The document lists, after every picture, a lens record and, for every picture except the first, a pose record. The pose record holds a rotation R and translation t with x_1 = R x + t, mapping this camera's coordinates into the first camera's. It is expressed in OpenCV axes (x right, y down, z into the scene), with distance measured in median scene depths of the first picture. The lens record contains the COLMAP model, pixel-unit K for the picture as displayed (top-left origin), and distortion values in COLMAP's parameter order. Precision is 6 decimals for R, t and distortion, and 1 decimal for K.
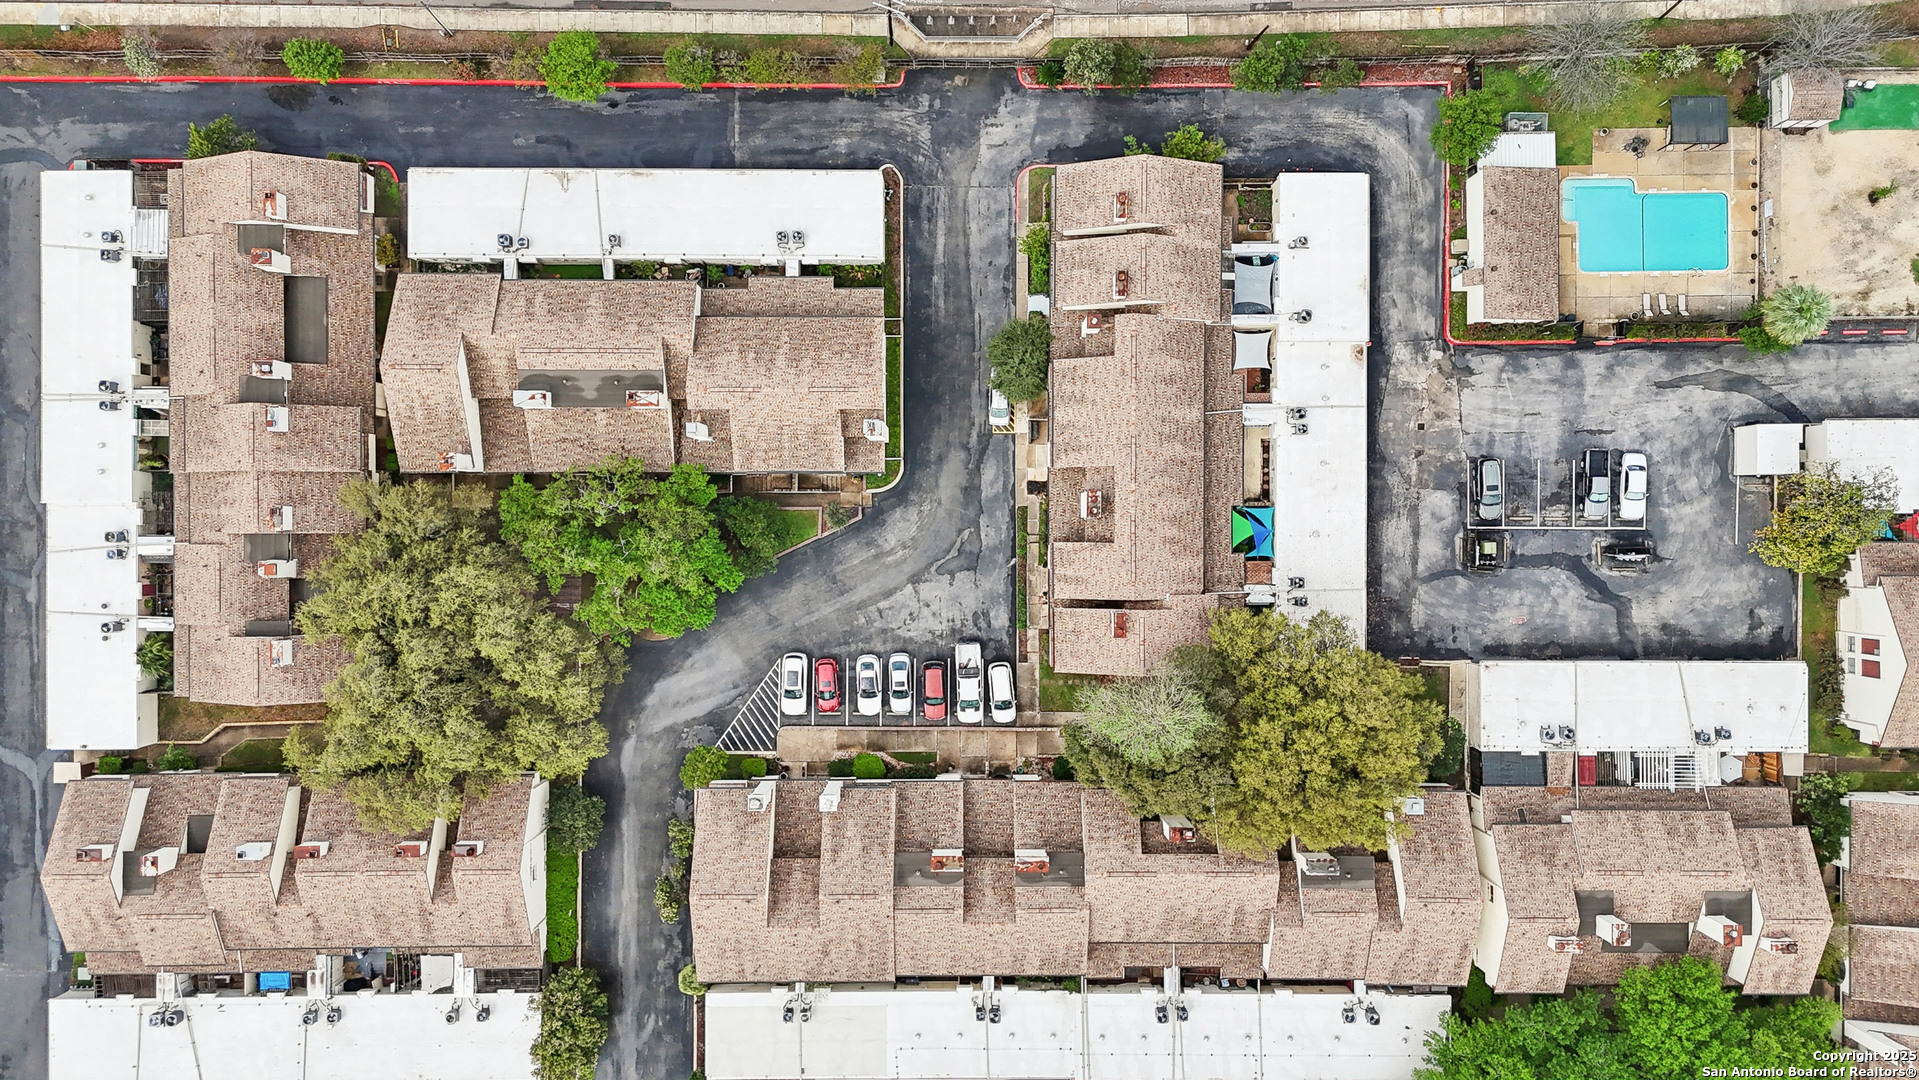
lens RADIAL K [[1419.8, 0, 960.8], [0, 1419.8, 541.5], [0, 0, 1]] dist [0.057752, -0.049248]
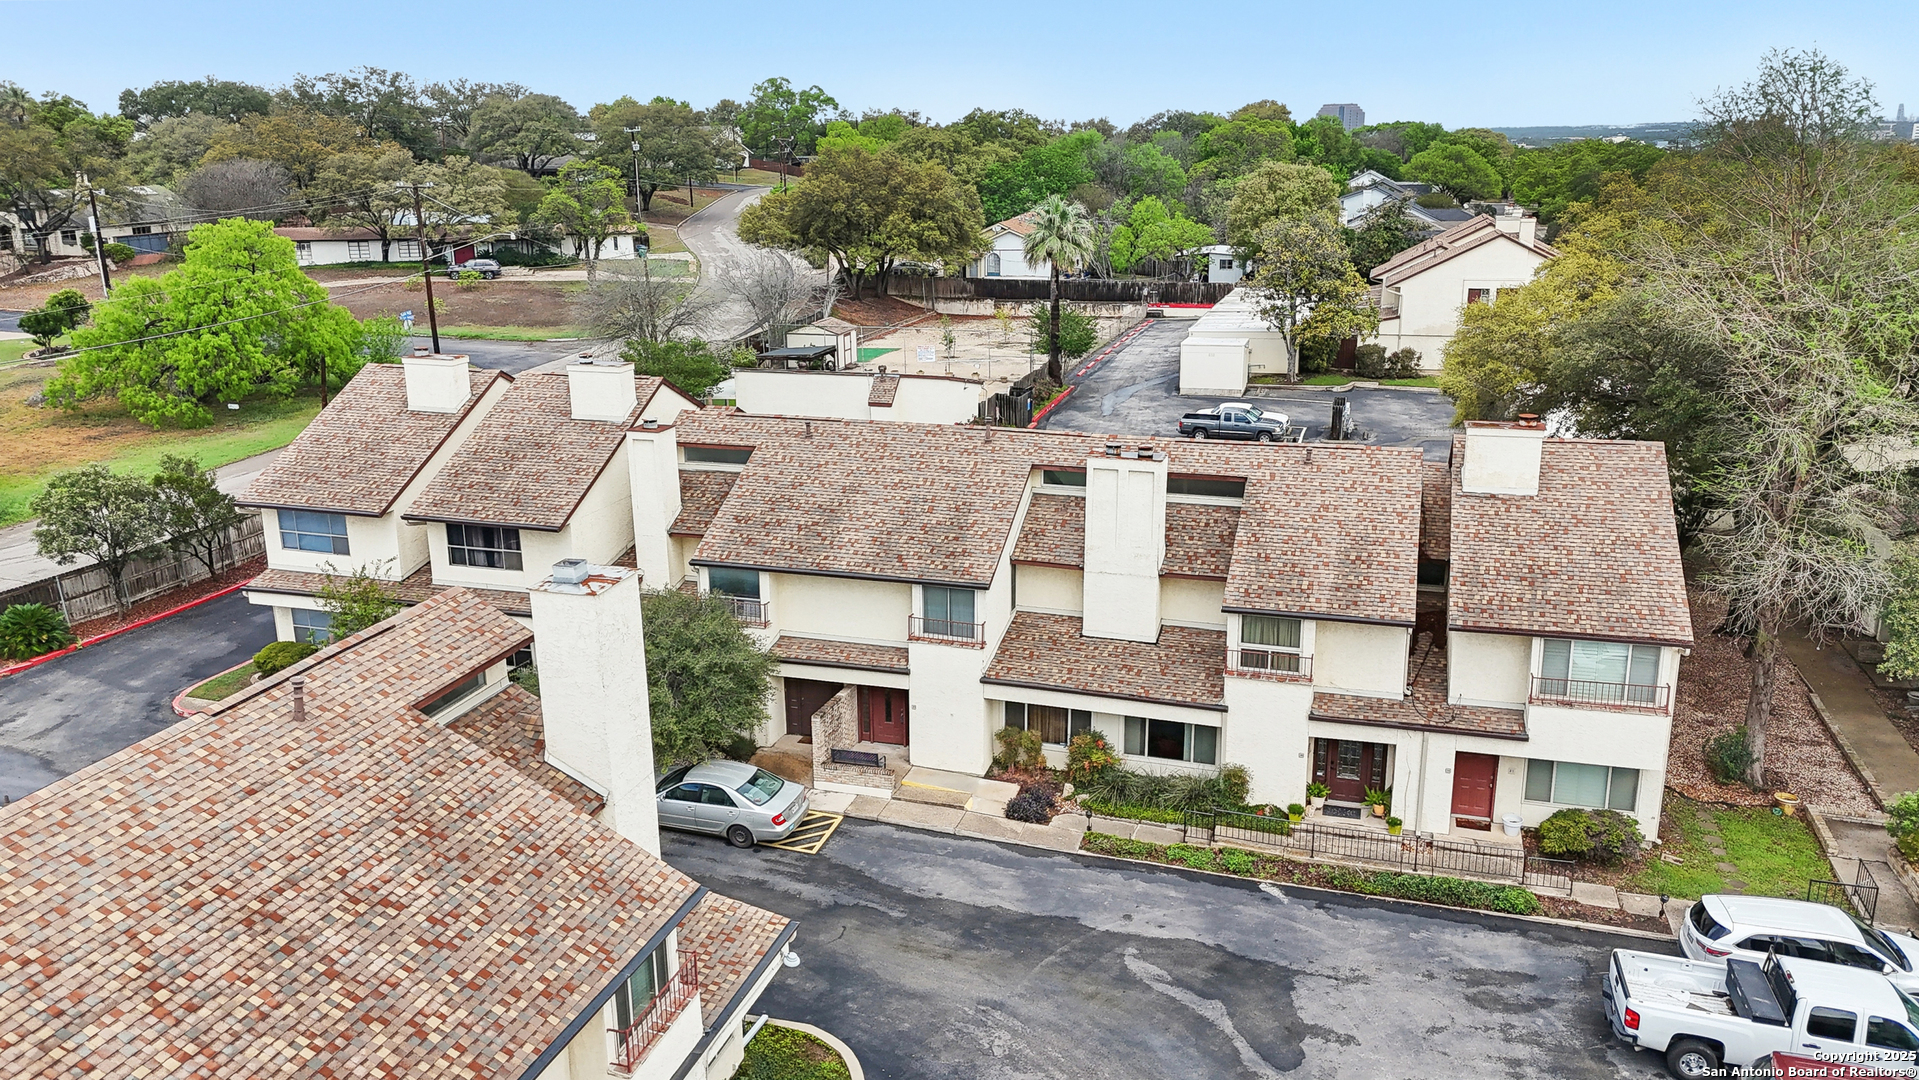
lens RADIAL K [[1419.8, 0, 966.4], [0, 1419.8, 545.1], [0, 0, 1]] dist [0.057752, -0.049248]
pose [[0.290171, -0.268282, 0.918600, -0.219755], [0.956773, 0.061613, -0.284234, 0.032507], [0.019657, 0.961368, 0.274564, 0.859342]]
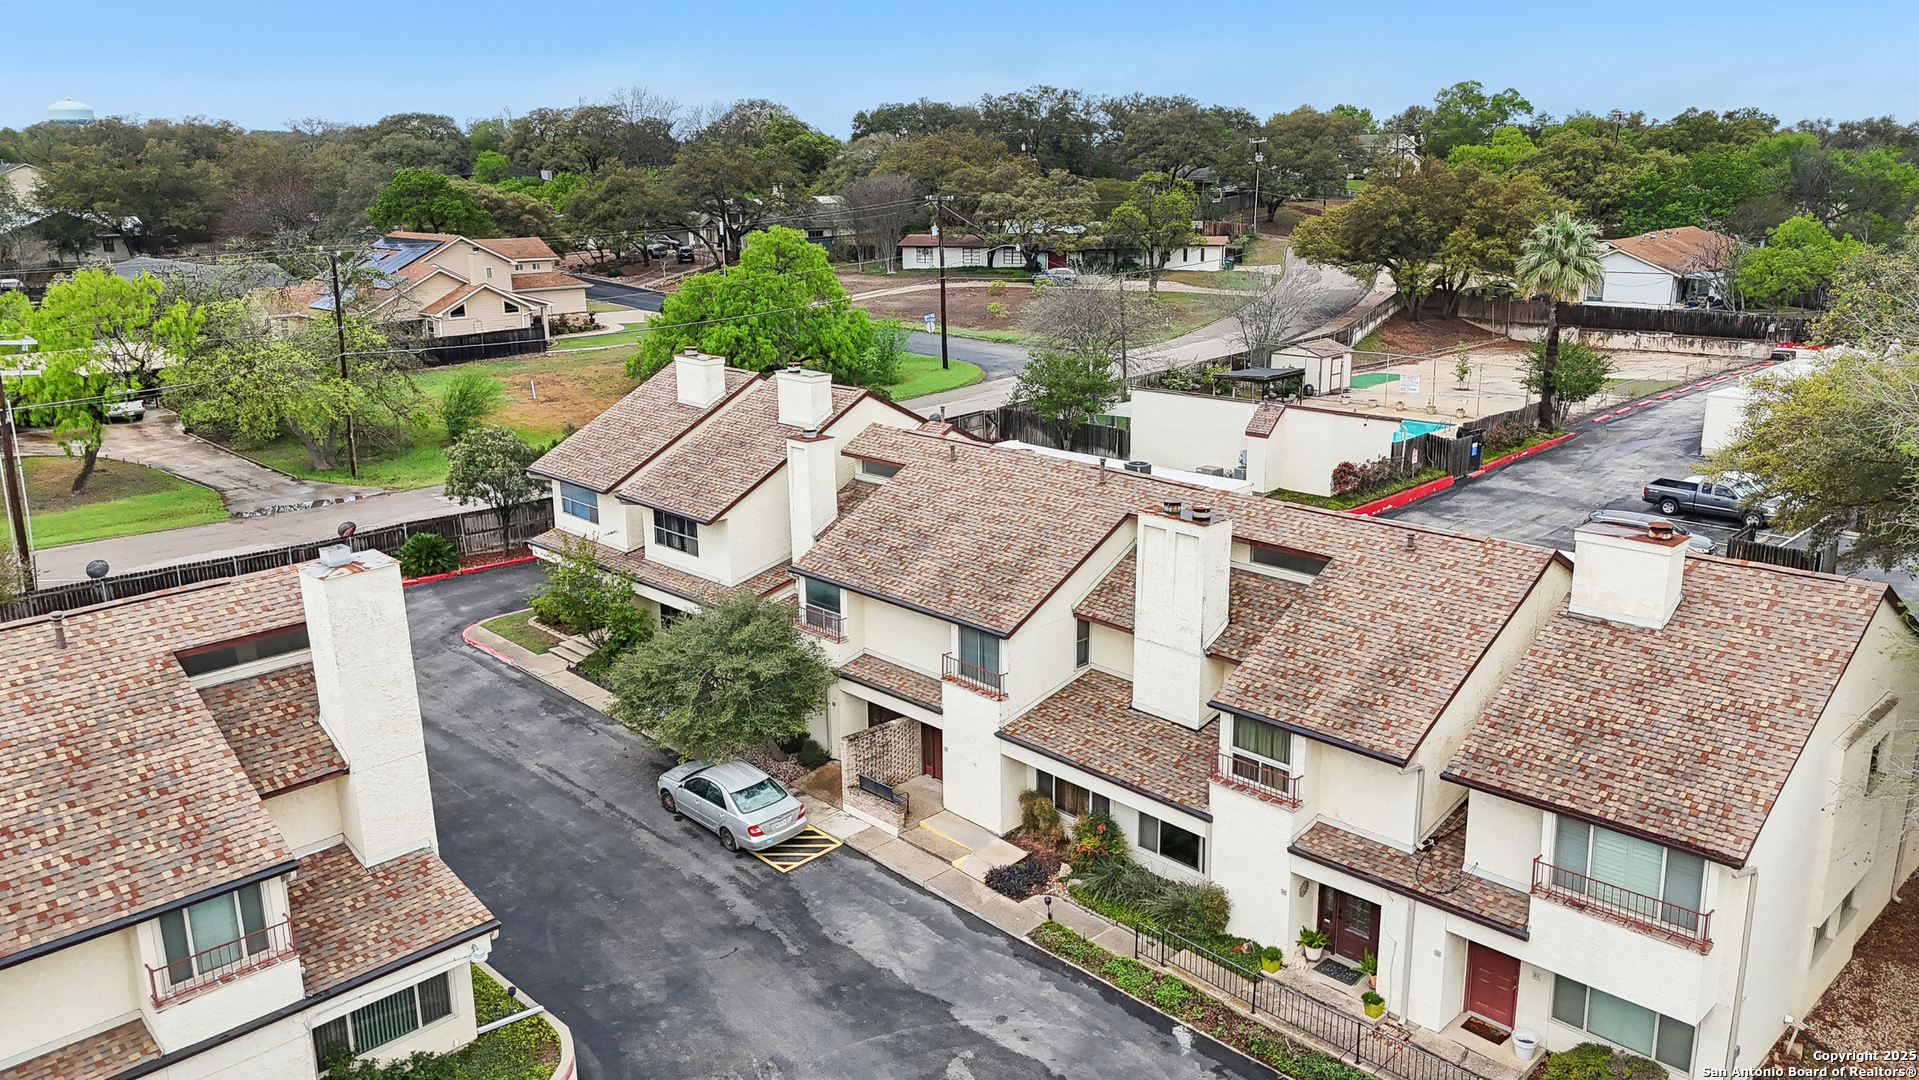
lens RADIAL K [[1419.8, 0, 956.1], [0, 1419.8, 556.1], [0, 0, 1]] dist [0.057752, -0.049248]
pose [[0.715221, -0.200911, 0.669398, -0.135065], [0.698552, 0.175386, -0.693732, 0.140278], [0.021975, 0.963781, 0.265787, 0.859998]]
